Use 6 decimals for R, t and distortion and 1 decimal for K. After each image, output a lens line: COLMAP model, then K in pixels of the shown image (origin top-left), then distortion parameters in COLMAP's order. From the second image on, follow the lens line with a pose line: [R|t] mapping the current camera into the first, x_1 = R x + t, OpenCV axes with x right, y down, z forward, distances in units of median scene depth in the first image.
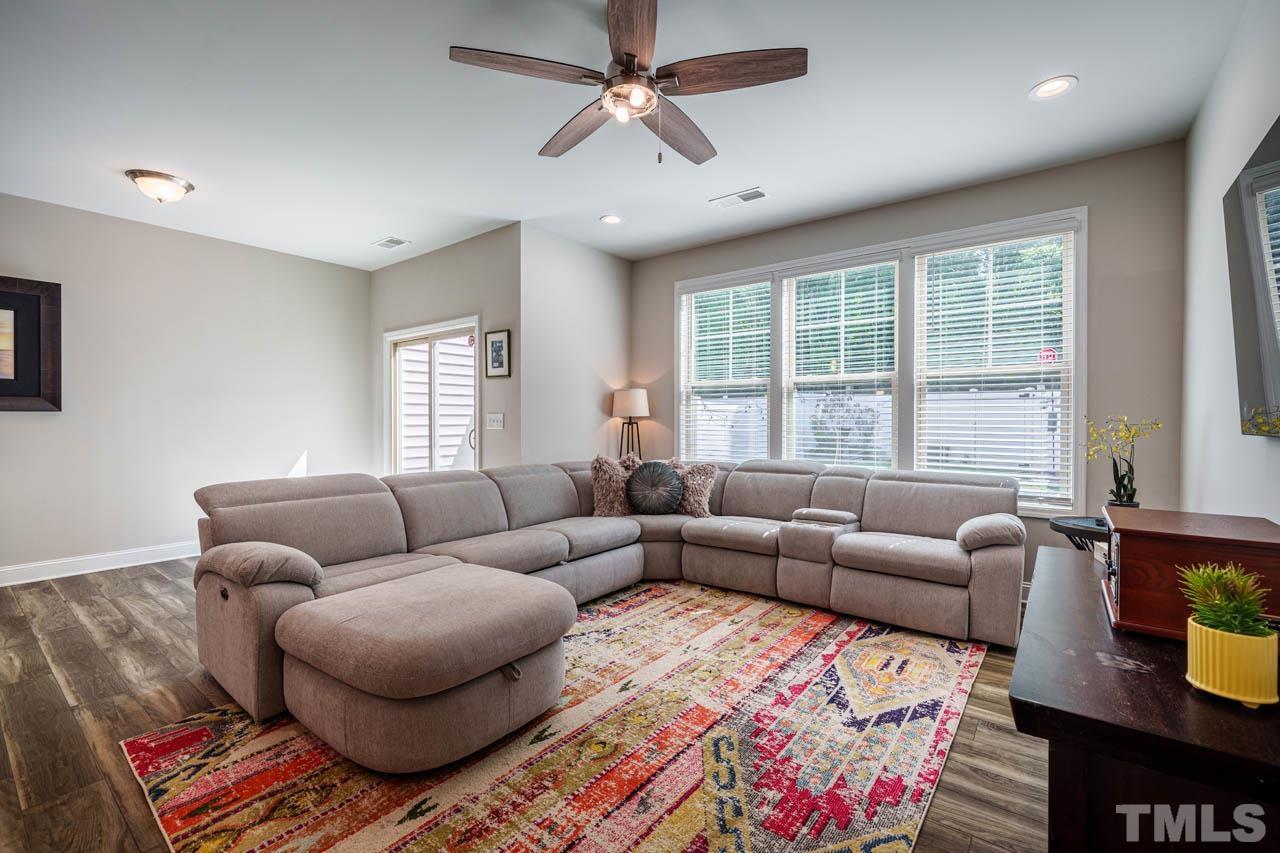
lens RADIAL K [[552.8, 0, 679.1], [0, 552.8, 424.7], [0, 0, 1]] dist [-0.003309, 0.000603]
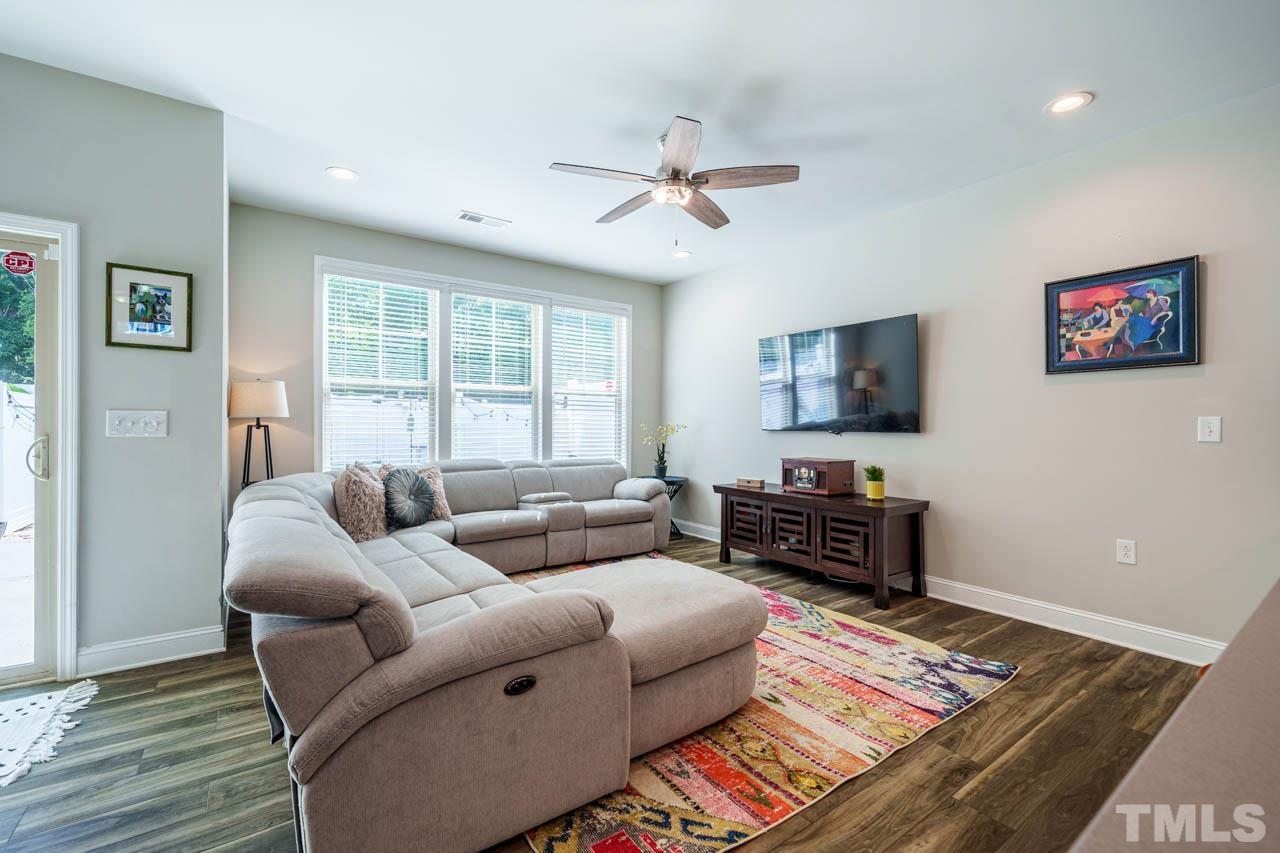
lens RADIAL K [[552.8, 0, 618.6], [0, 552.8, 423.0], [0, 0, 1]] dist [-0.003309, 0.000603]
pose [[0.313175, 0.002921, 0.949691, -1.034997], [0.002854, 0.999988, -0.004017, -0.003815], [-0.949691, 0.003968, 0.313163, 0.494862]]
